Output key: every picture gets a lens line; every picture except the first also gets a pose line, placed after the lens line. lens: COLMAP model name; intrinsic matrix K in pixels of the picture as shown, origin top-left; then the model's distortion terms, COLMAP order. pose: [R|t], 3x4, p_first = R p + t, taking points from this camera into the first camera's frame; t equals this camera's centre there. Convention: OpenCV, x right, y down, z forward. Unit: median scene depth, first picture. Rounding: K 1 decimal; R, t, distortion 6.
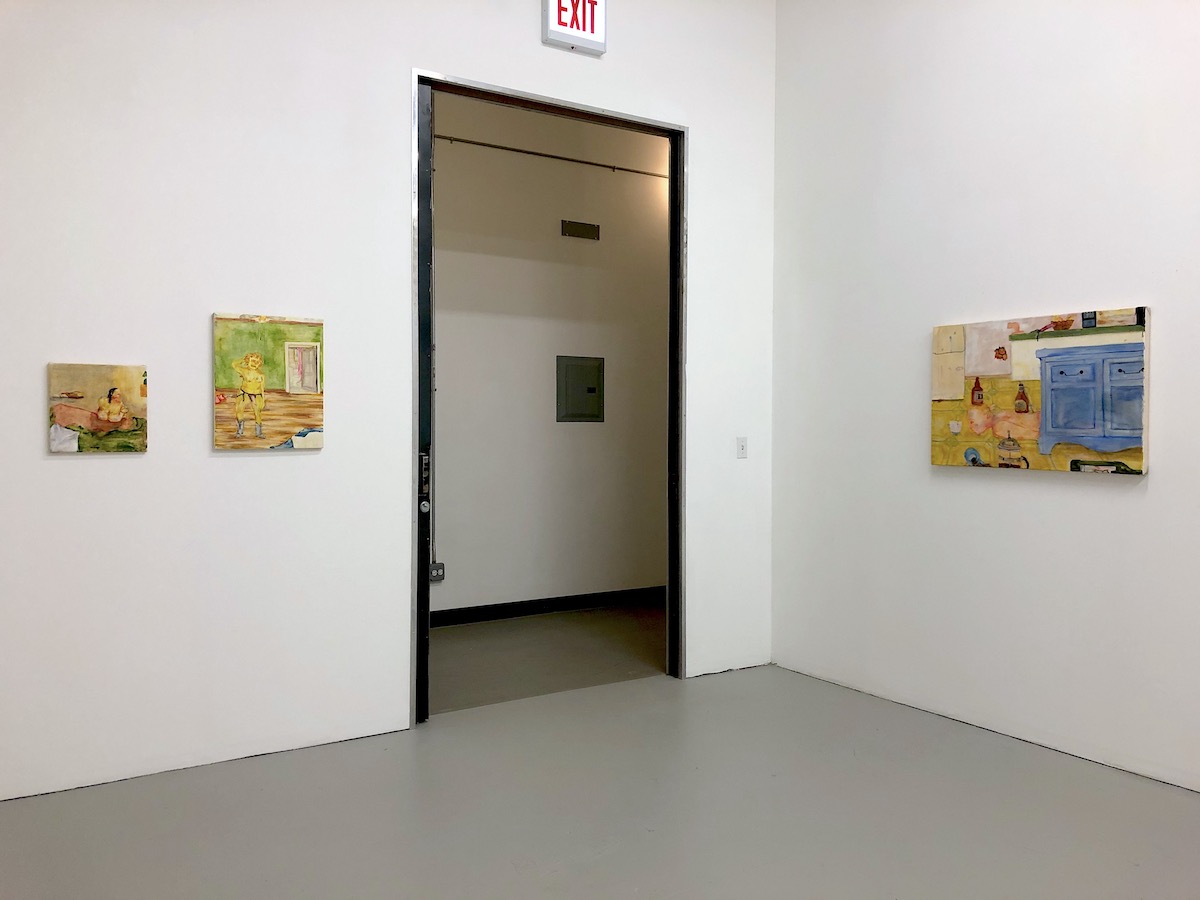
lens RADIAL K [[987.8, 0, 617.4], [0, 987.8, 447.9], [0, 0, 1]] dist [0.050454, -0.081292]
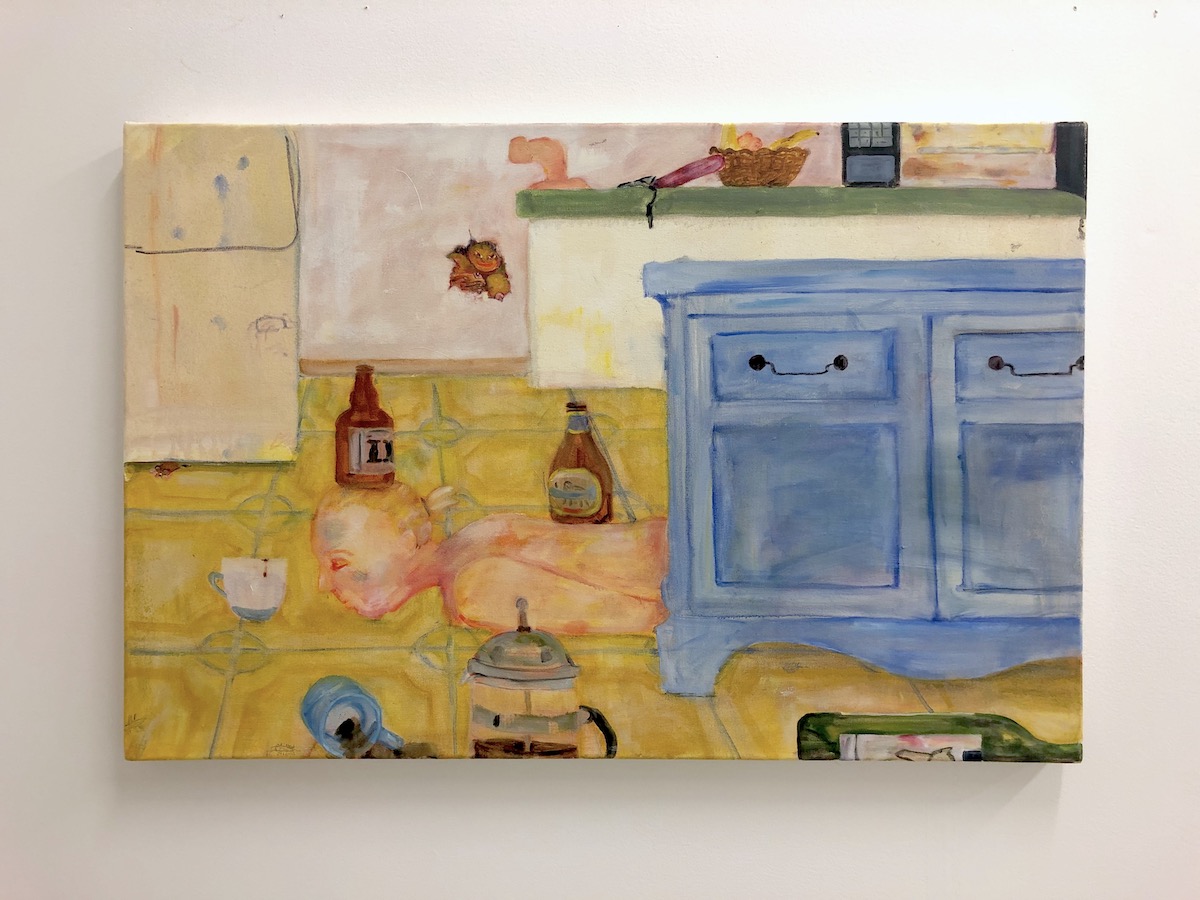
lens RADIAL K [[987.8, 0, 603.2], [0, 987.8, 451.8], [0, 0, 1]] dist [0.050454, -0.081292]
pose [[0.569237, -0.006740, 0.822146, 0.214676], [0.024186, 0.999671, -0.008551, -0.050160], [-0.821817, 0.024752, 0.569213, 0.856898]]
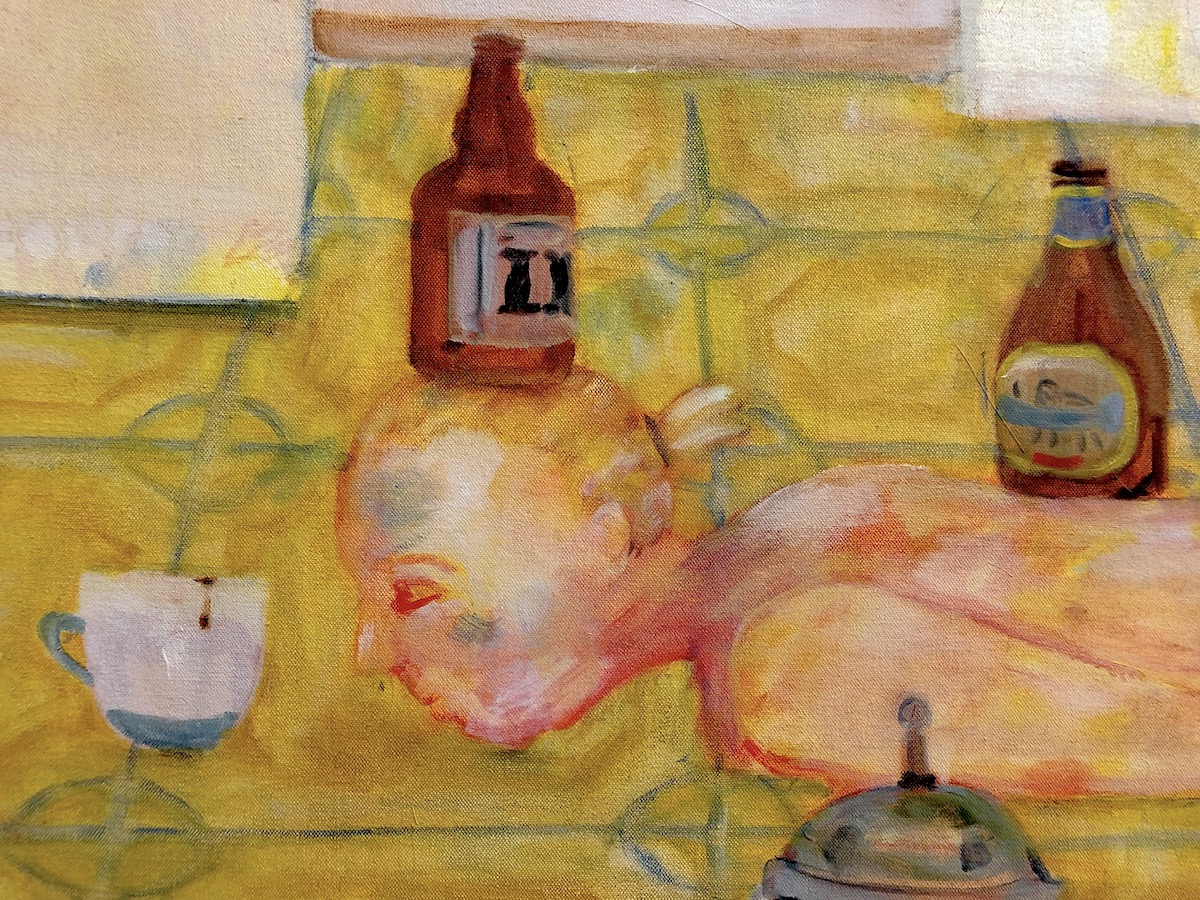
lens RADIAL K [[987.8, 0, 597.2], [0, 987.8, 498.7], [0, 0, 1]] dist [0.050454, -0.081292]
pose [[0.531930, -0.008156, 0.846749, 0.309365], [0.004560, 0.999967, 0.006767, -0.035728], [-0.846776, 0.000262, 0.531949, 0.985261]]
